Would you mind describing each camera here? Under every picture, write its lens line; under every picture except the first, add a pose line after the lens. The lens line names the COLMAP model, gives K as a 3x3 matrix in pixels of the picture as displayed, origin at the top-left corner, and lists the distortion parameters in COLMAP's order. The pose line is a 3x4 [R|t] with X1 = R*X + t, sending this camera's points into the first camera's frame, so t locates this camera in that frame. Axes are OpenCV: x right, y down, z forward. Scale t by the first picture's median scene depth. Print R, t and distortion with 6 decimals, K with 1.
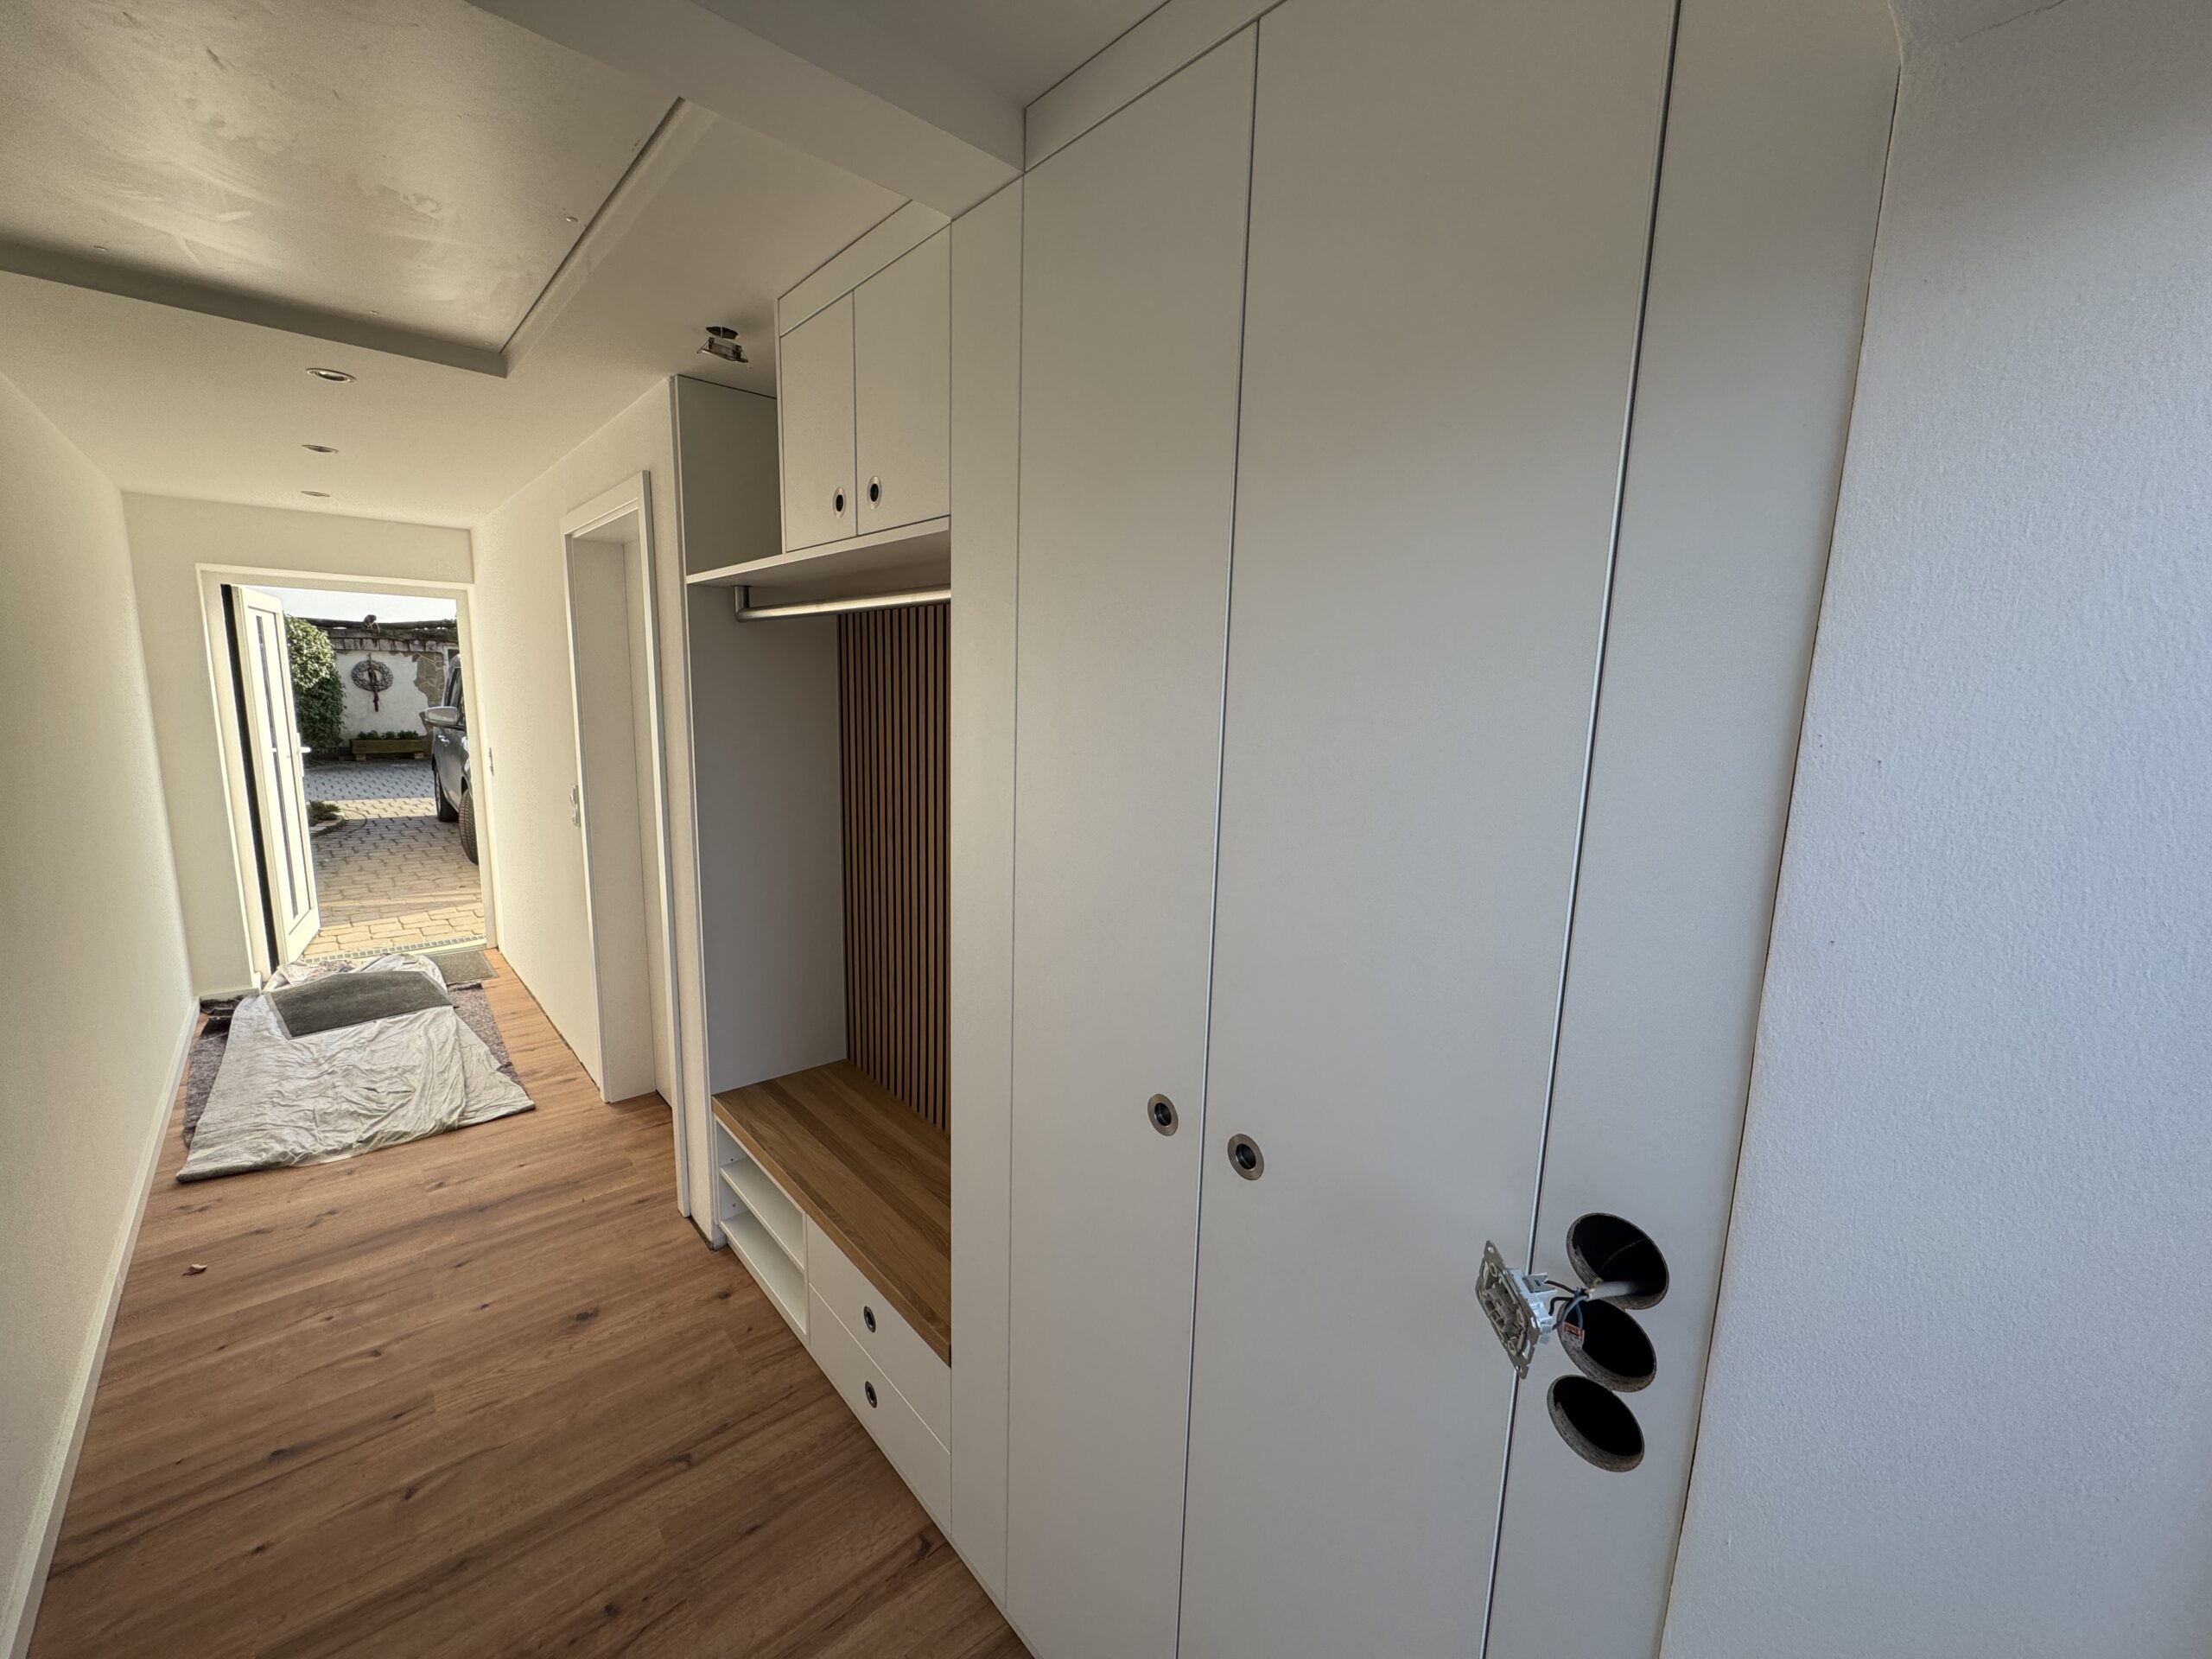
lens RADIAL K [[878.8, 0, 1098.8], [0, 878.8, 828.9], [0, 0, 1]] dist [-0.004436, 0.000627]
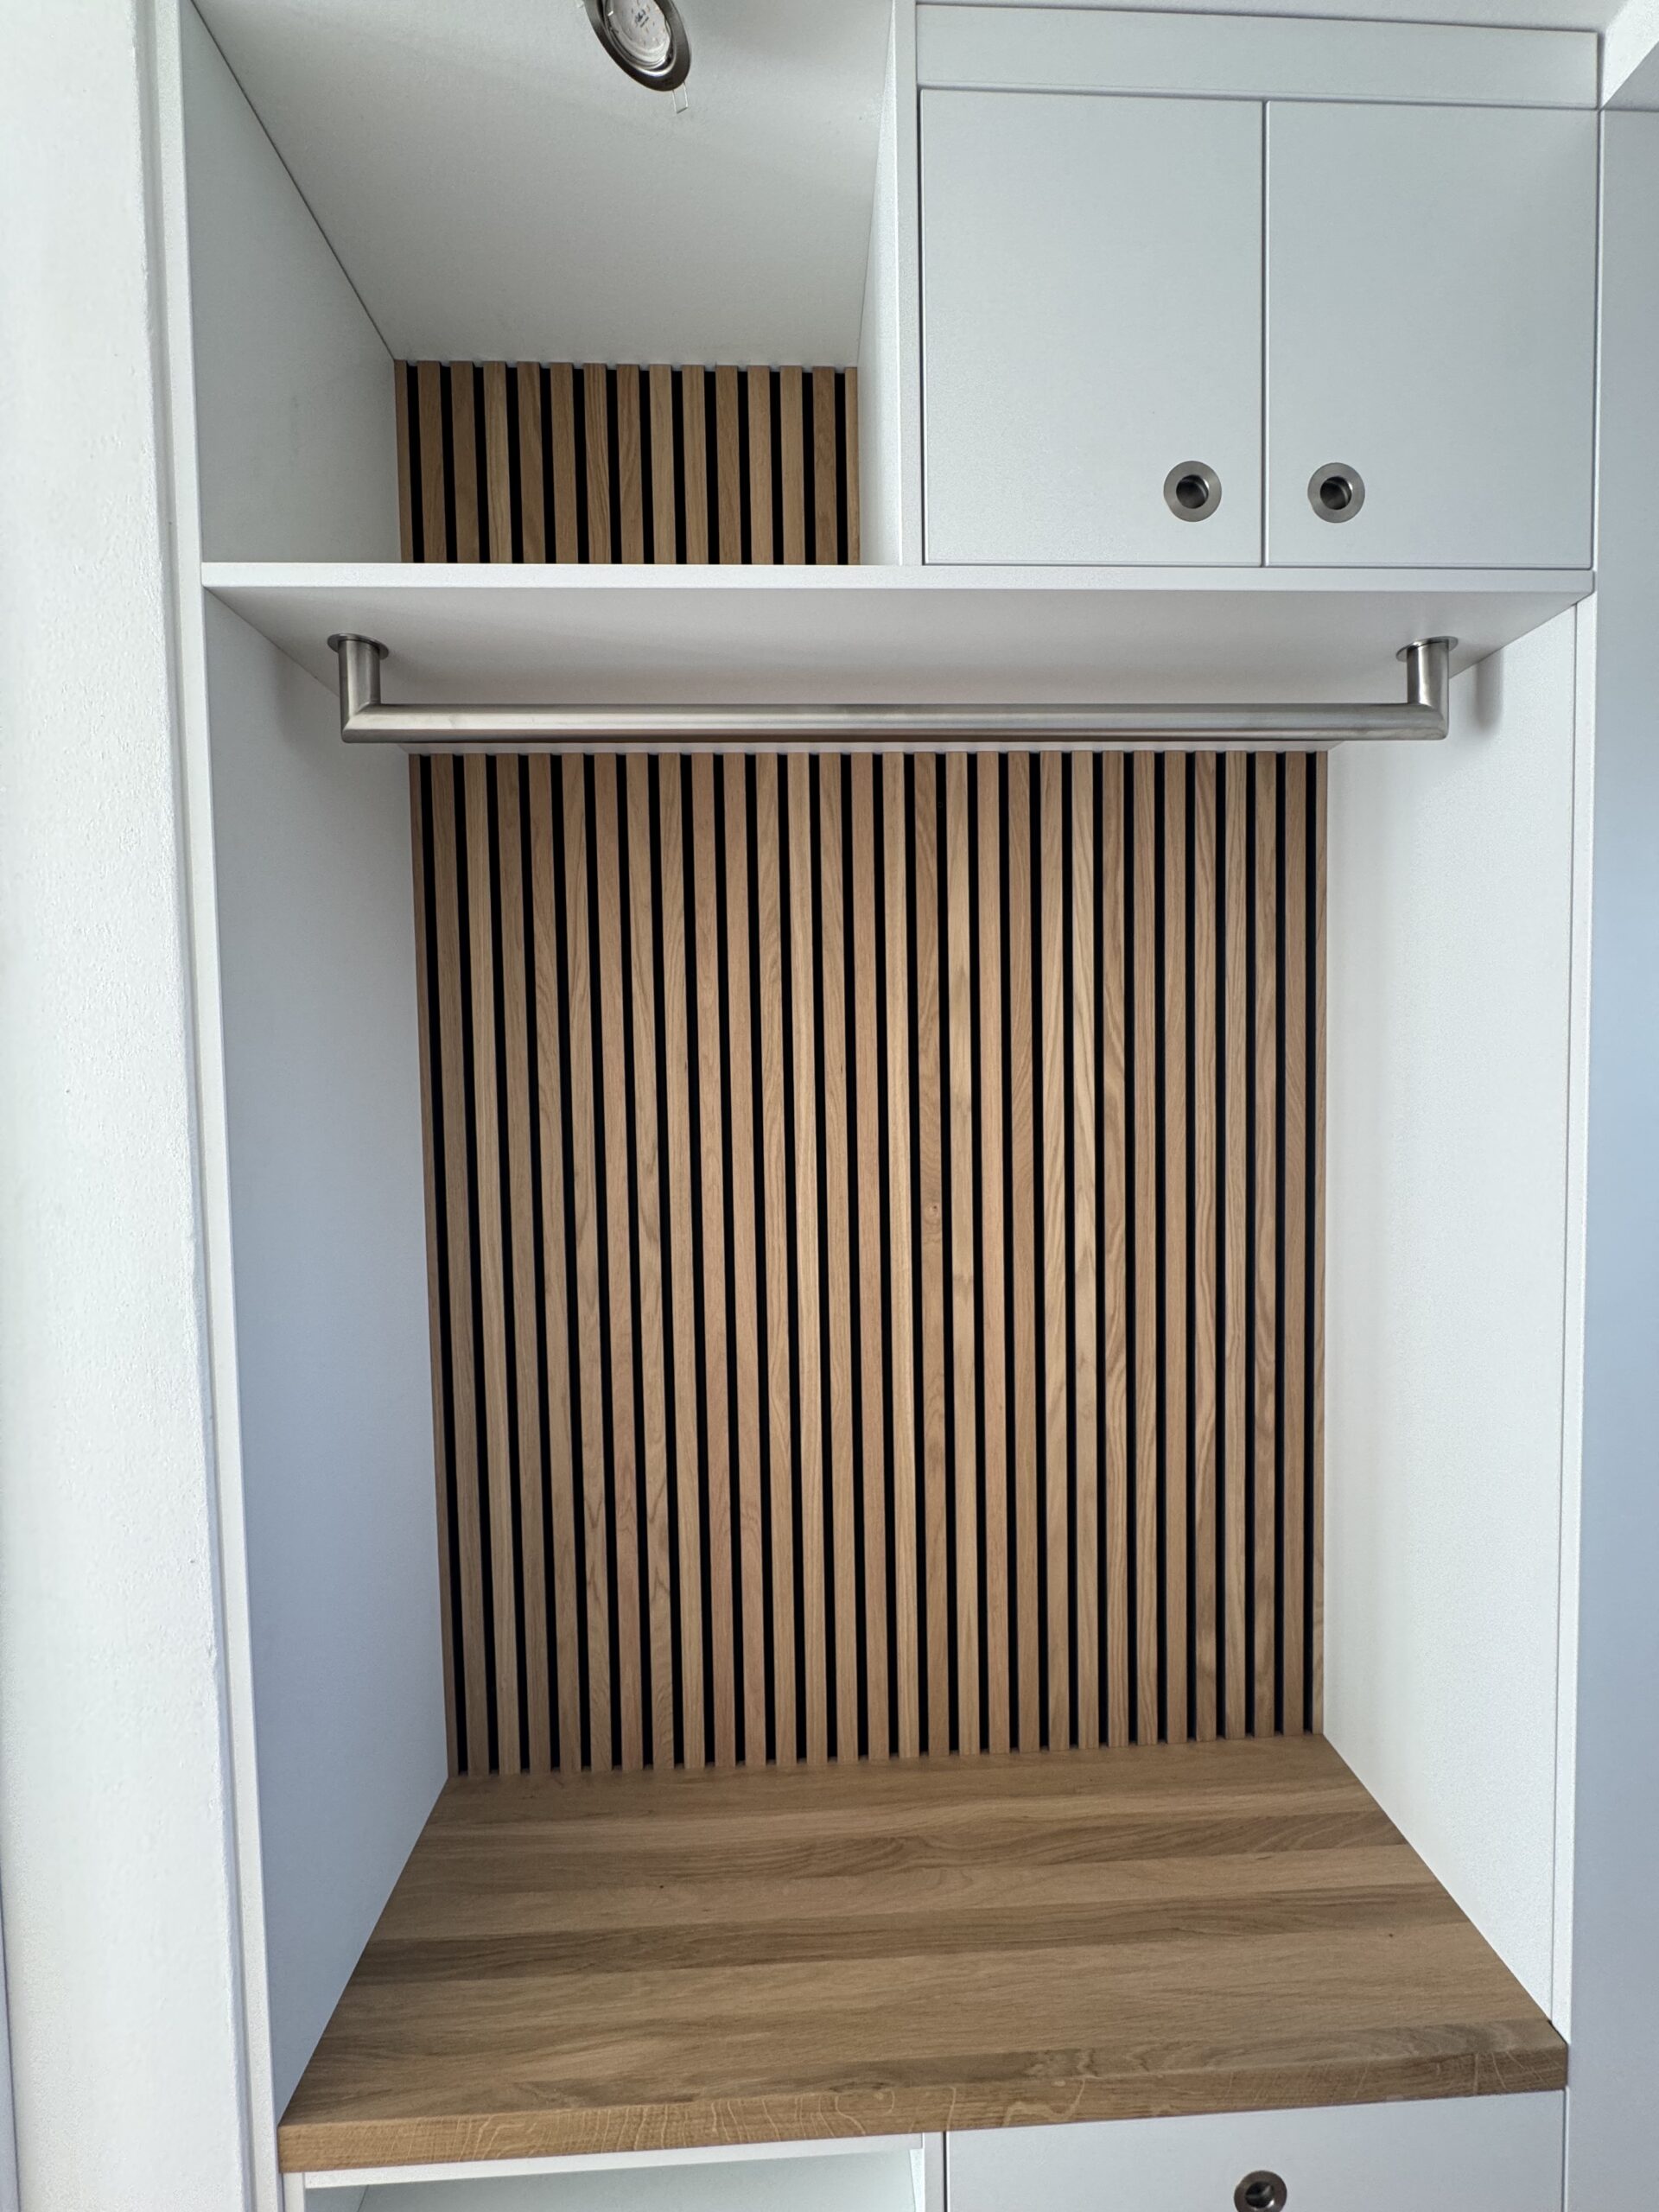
lens RADIAL K [[878.8, 0, 826.1], [0, 878.8, 1104.6], [0, 0, 1]] dist [-0.004436, 0.000627]
pose [[0.636037, -0.069686, 0.768506, -0.587062], [0.158910, 0.986396, -0.042075, -0.031452], [-0.755119, 0.148885, 0.638458, 0.633224]]
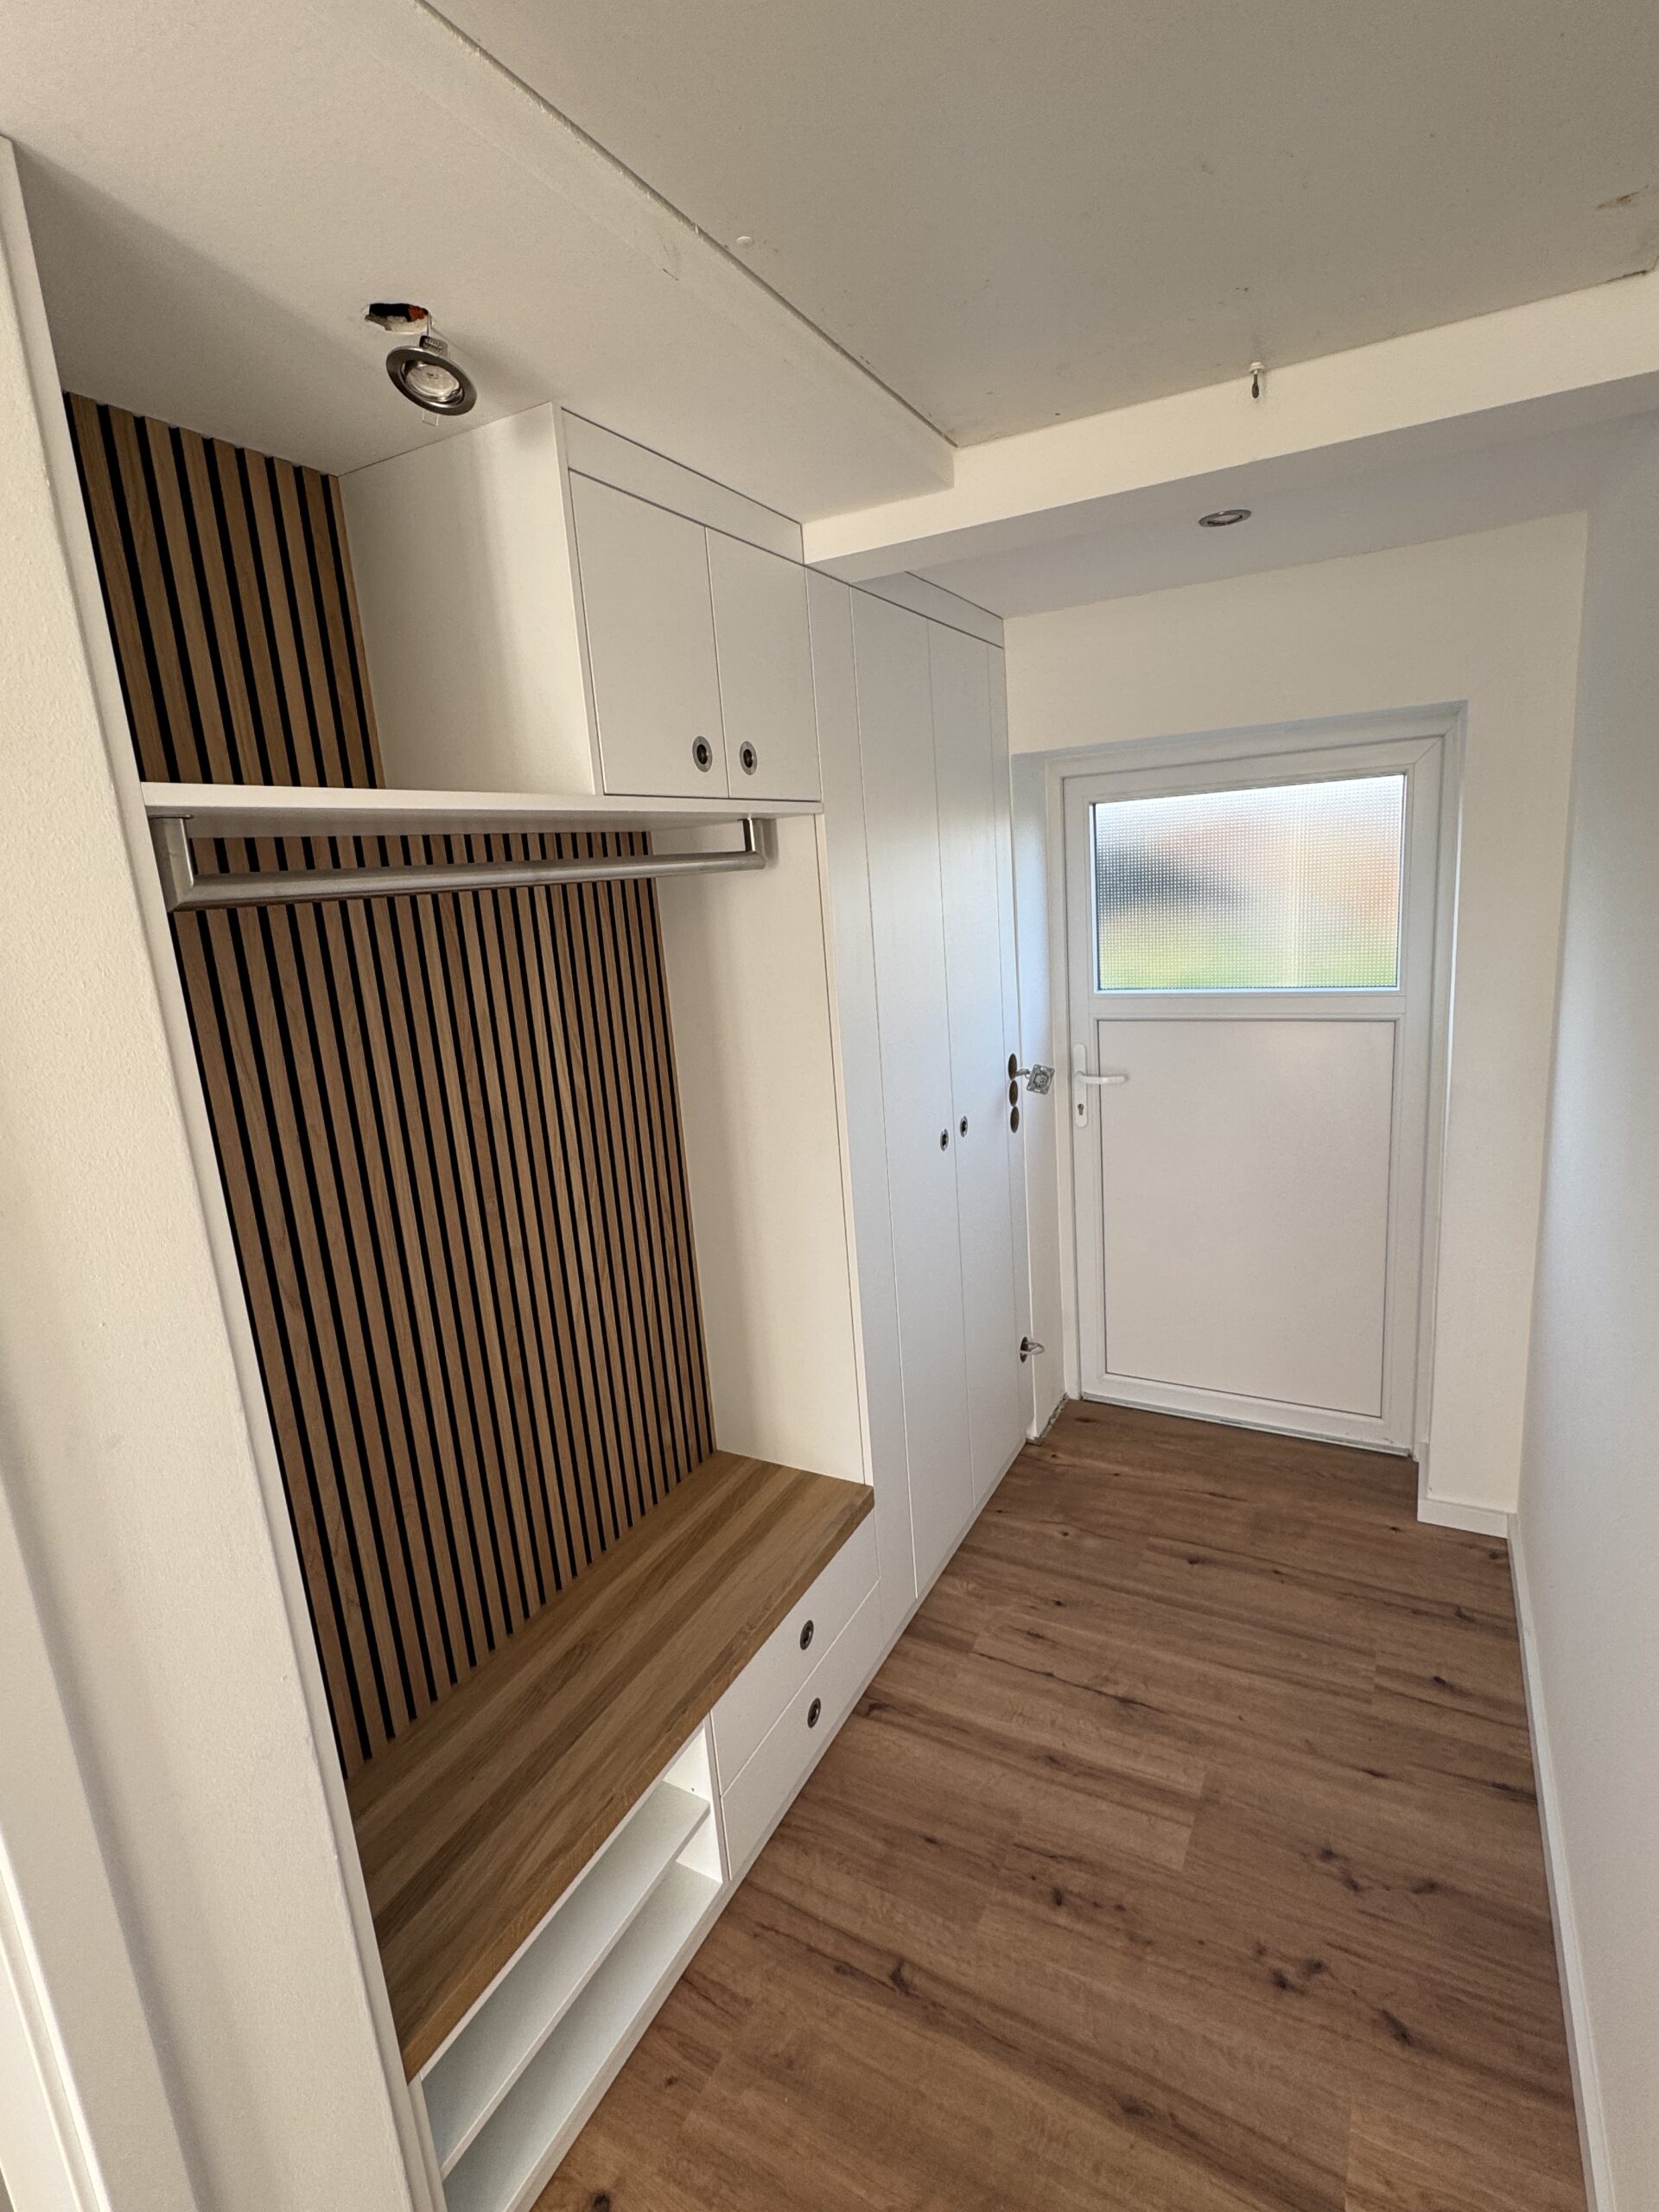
lens RADIAL K [[1076.5, 0, 832.9], [0, 1076.5, 1096.4], [0, 0, 1]] dist [-0.004423, 0.000009]
pose [[-0.343602, -0.199557, 0.917668, -0.965757], [0.214706, 0.934589, 0.283629, -0.234458], [-0.914243, 0.294484, -0.278280, 0.902364]]
